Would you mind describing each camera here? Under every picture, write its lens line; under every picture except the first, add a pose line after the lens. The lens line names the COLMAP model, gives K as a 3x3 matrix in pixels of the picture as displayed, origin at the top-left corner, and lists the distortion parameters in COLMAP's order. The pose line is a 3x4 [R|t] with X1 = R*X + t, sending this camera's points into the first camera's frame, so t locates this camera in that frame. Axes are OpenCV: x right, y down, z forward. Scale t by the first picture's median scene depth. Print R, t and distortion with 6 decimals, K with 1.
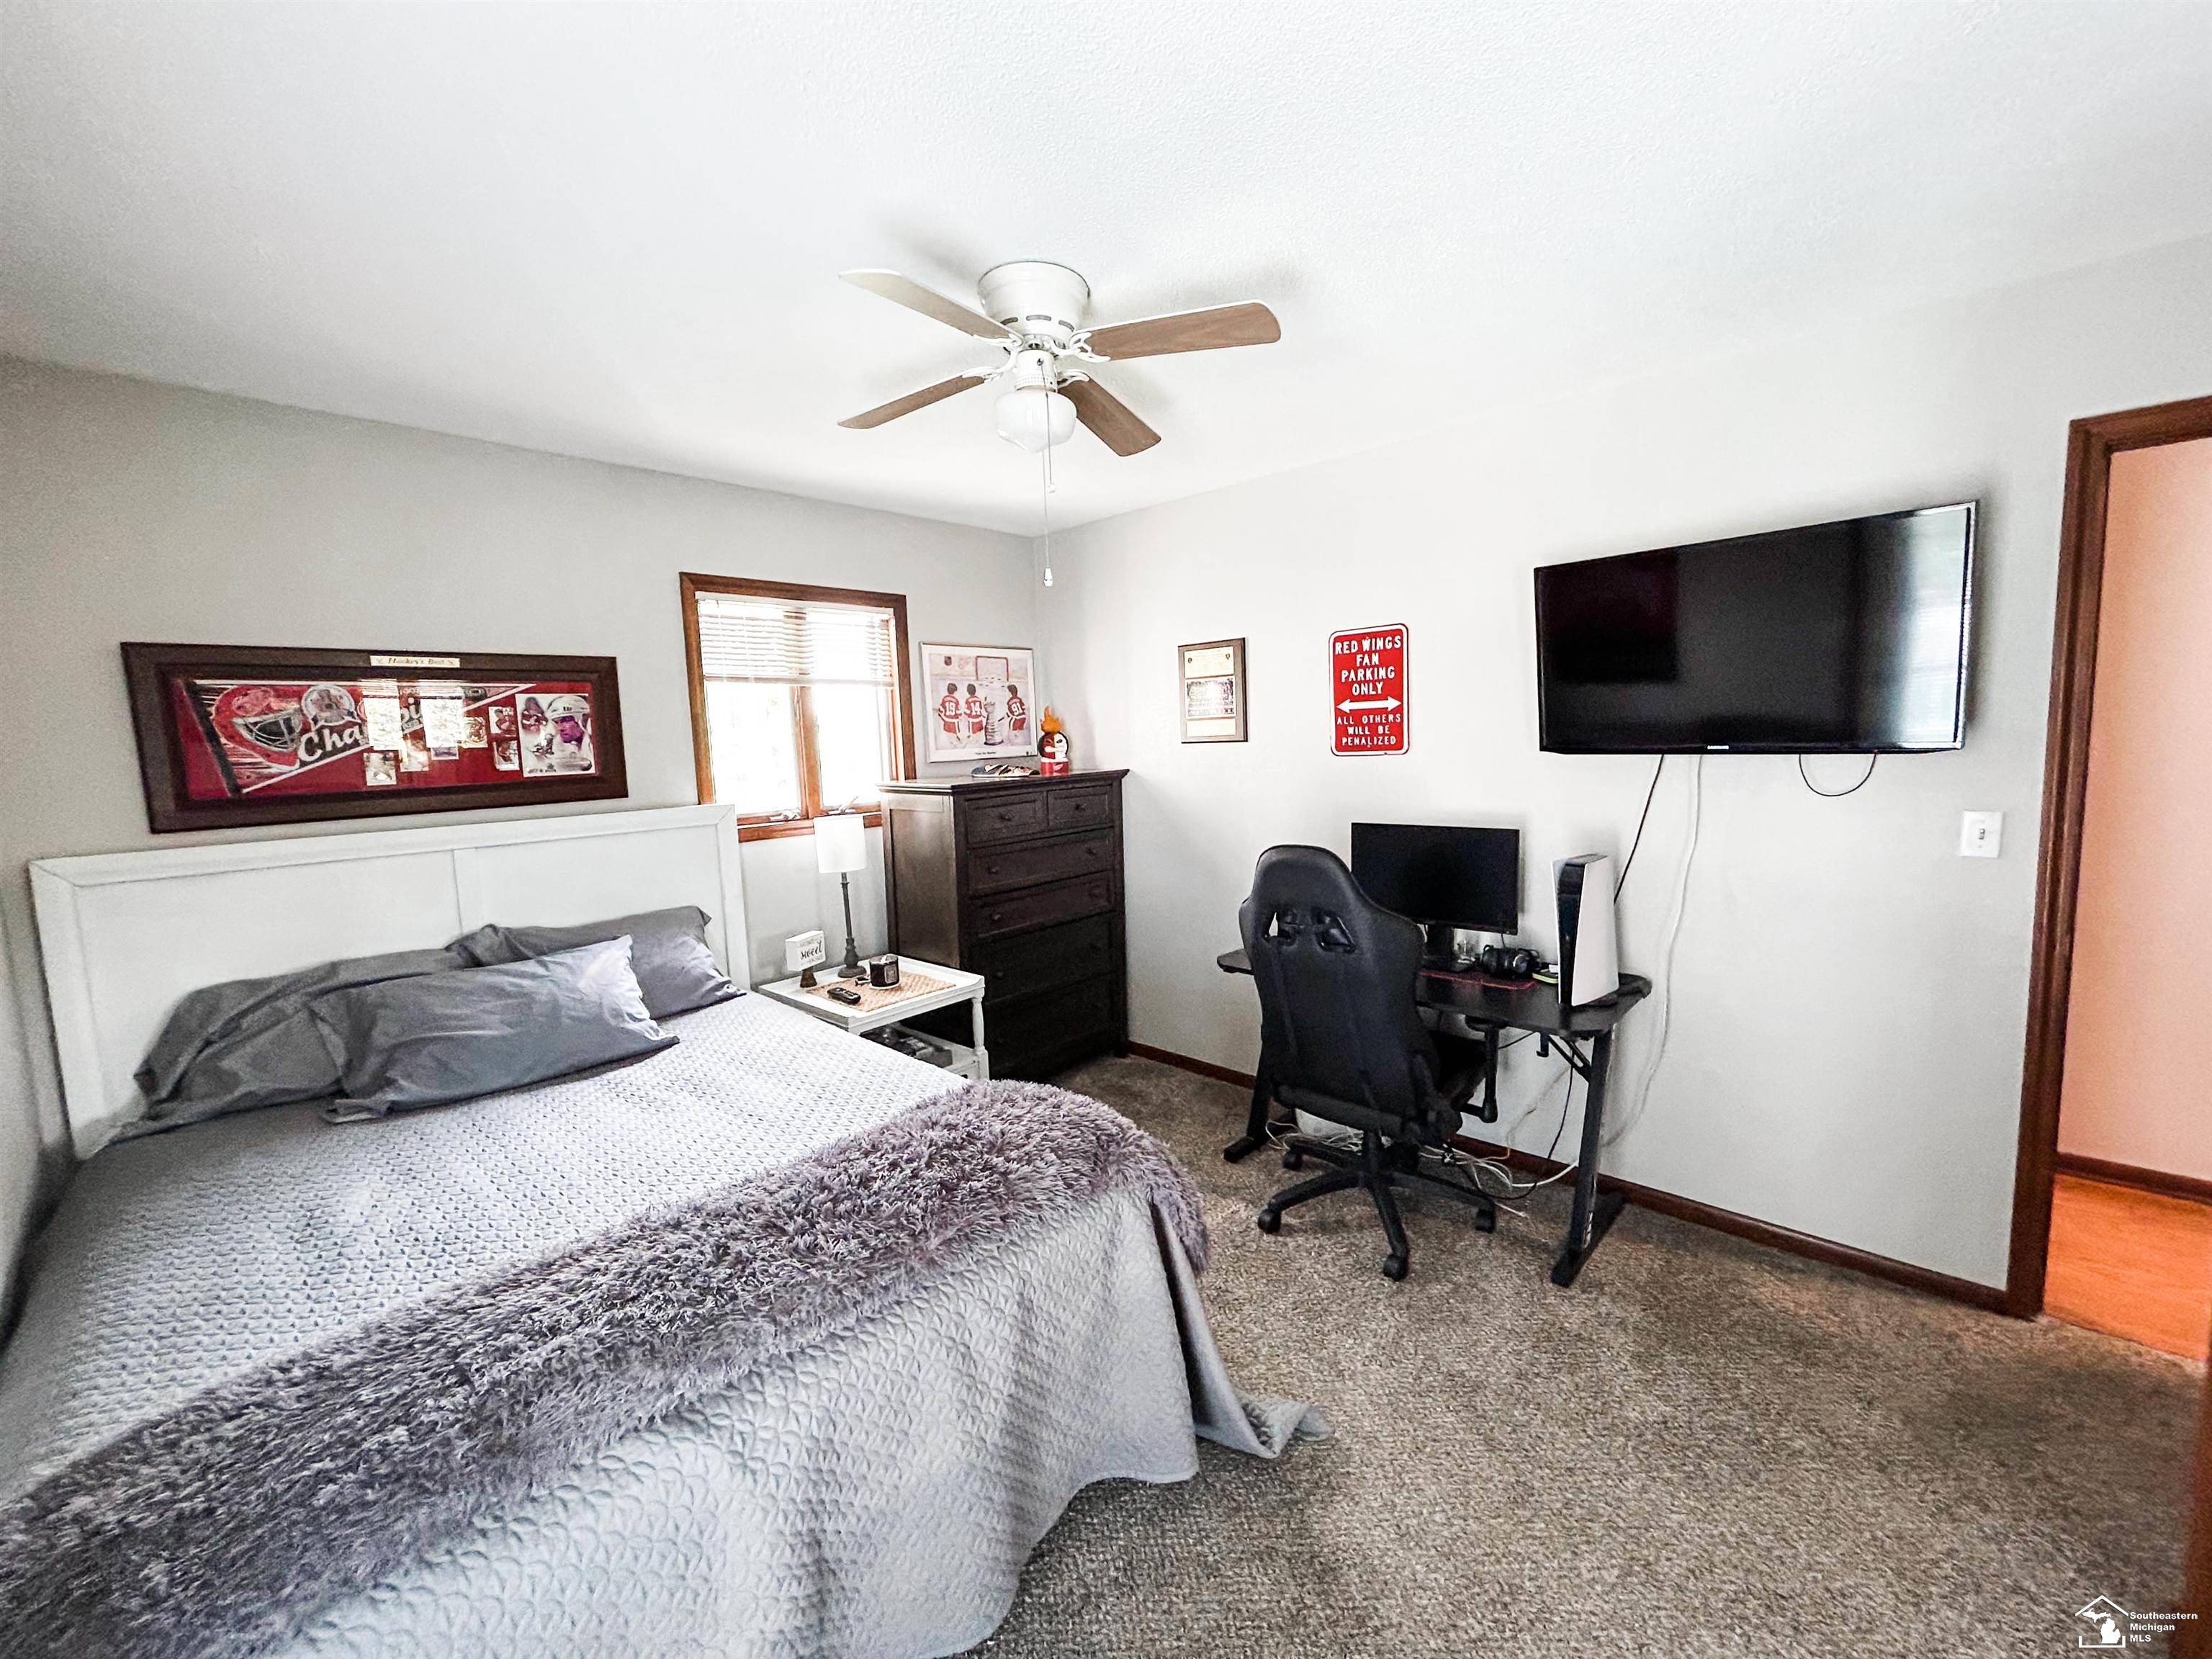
lens RADIAL K [[889.5, 0, 1106.0], [0, 889.5, 829.5], [0, 0, 1]] dist [0.000466, -0.000020]
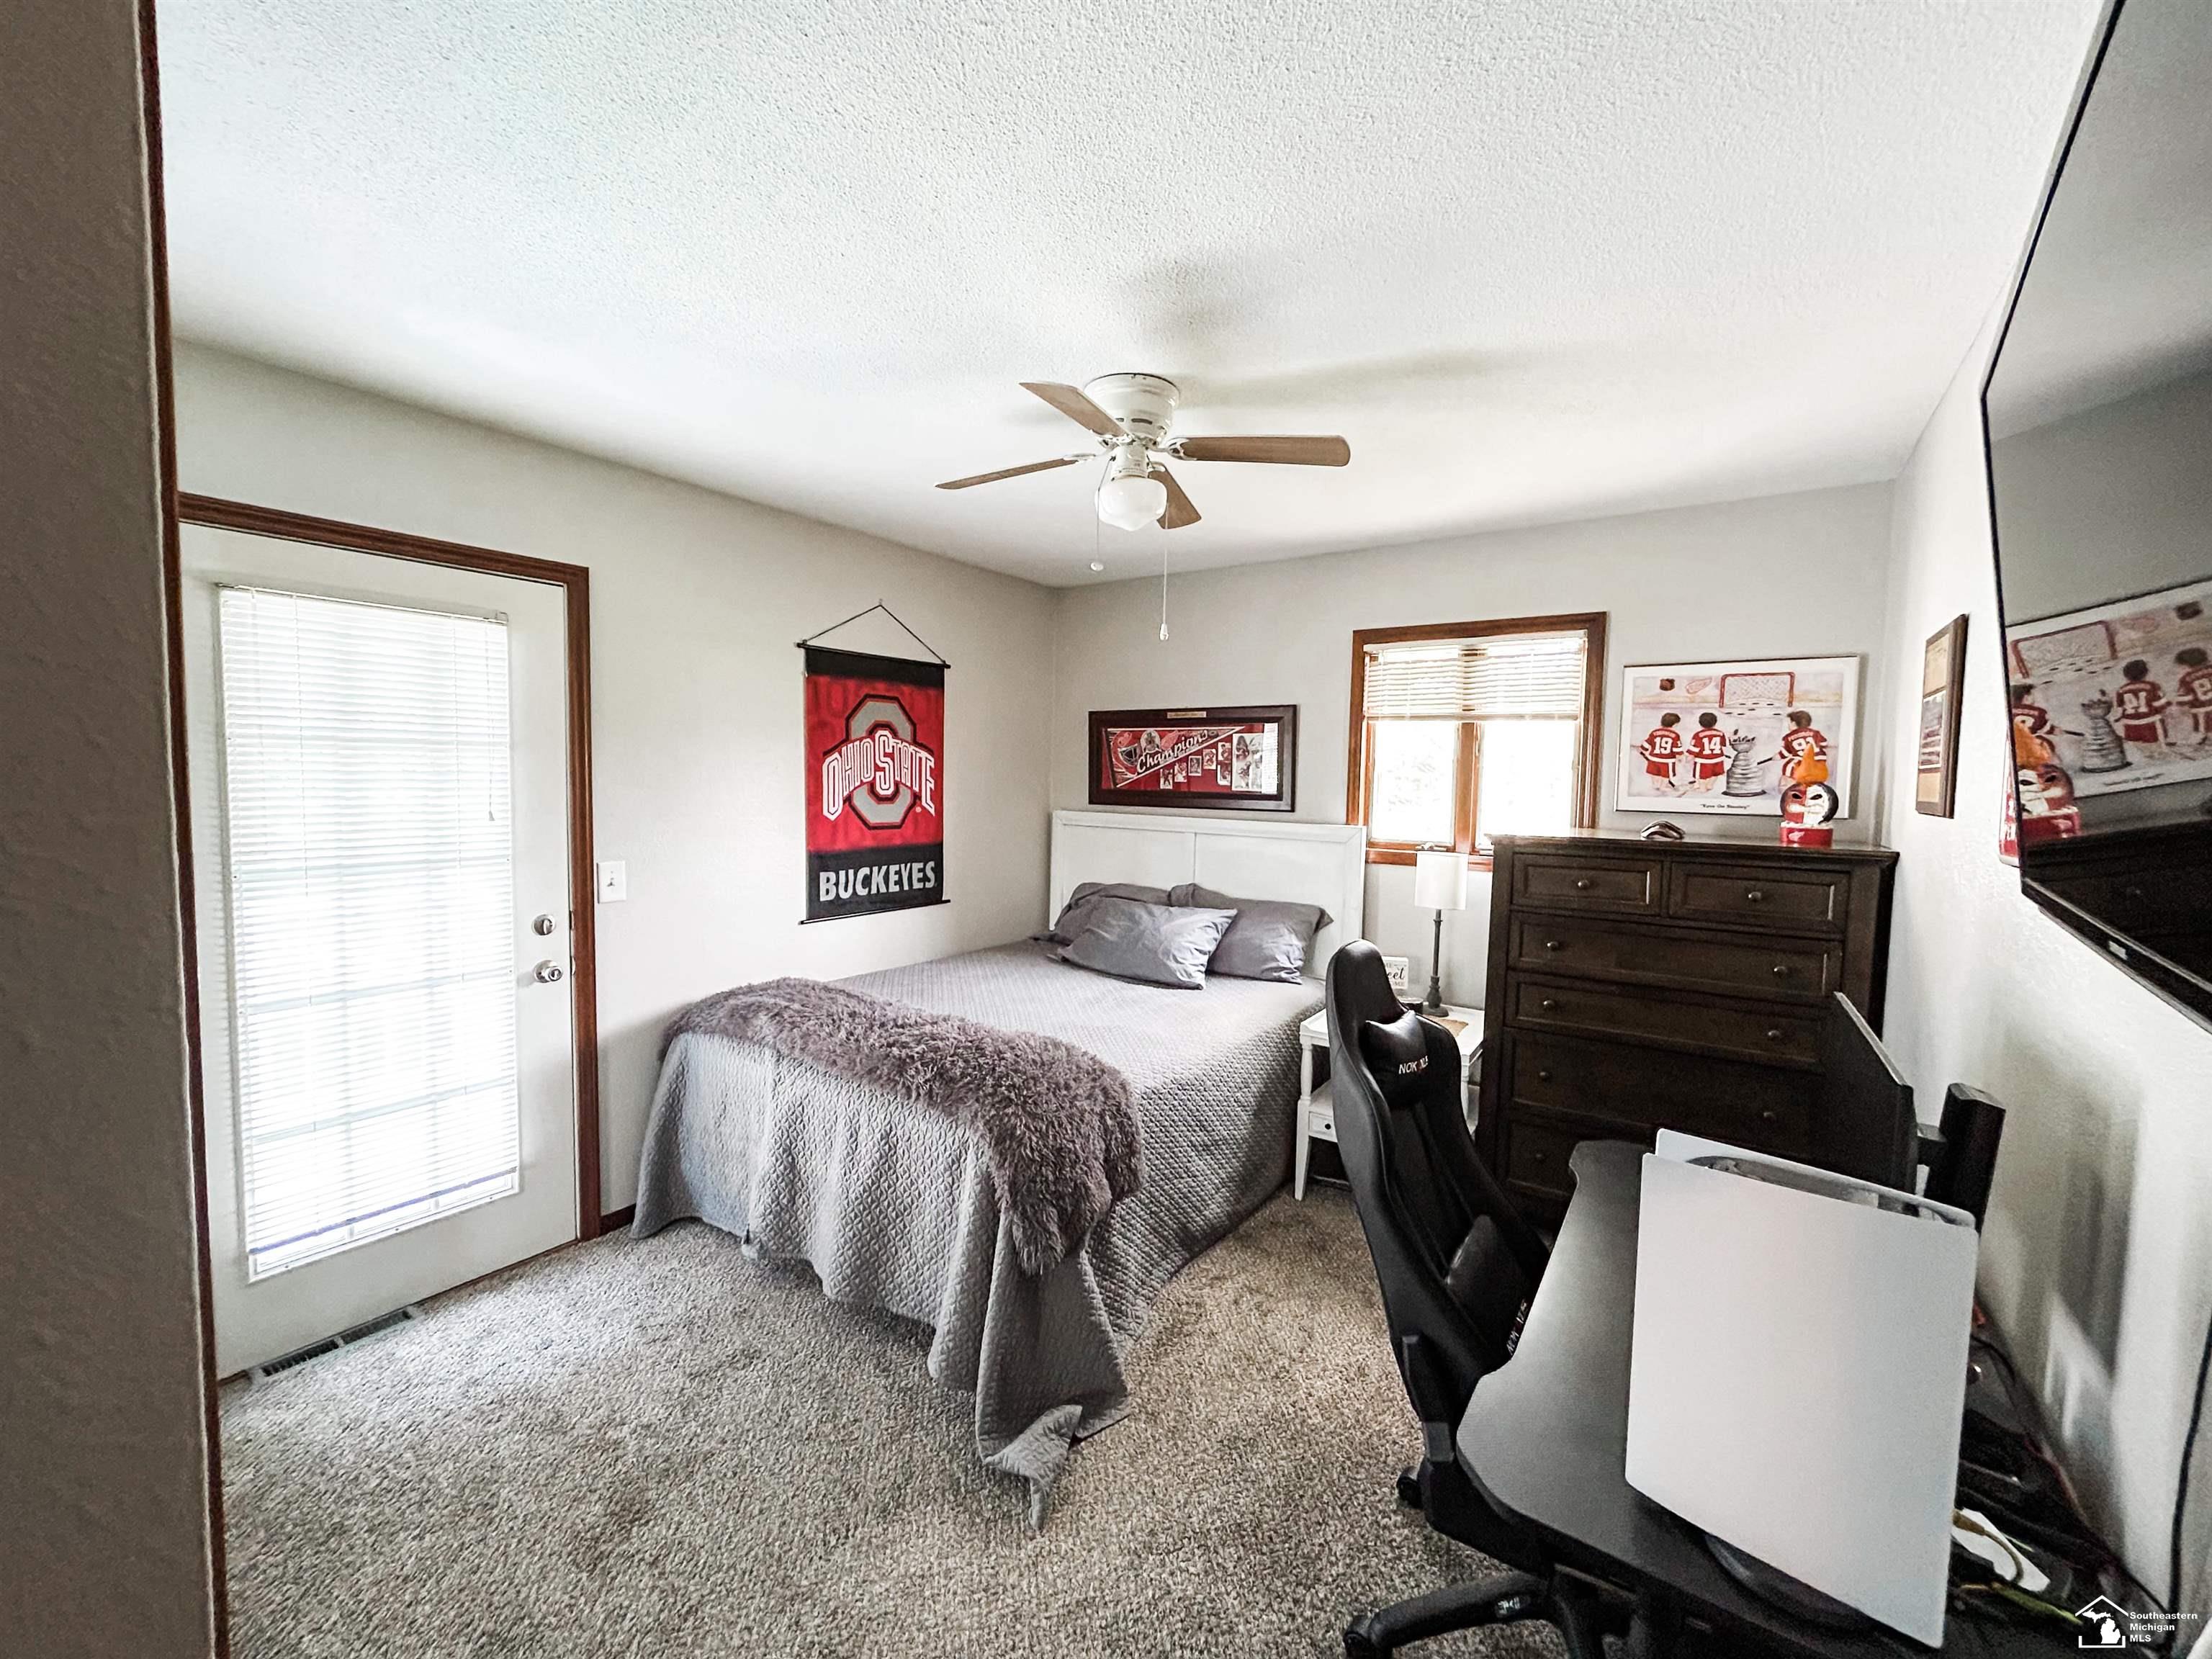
lens RADIAL K [[889.5, 0, 1106.0], [0, 889.5, 829.5], [0, 0, 1]] dist [0.000466, -0.000020]
pose [[0.142761, 0.102605, -0.984424, 0.682176], [-0.132338, 0.987660, 0.083751, -0.081144], [0.980870, 0.118320, 0.154578, 0.519175]]
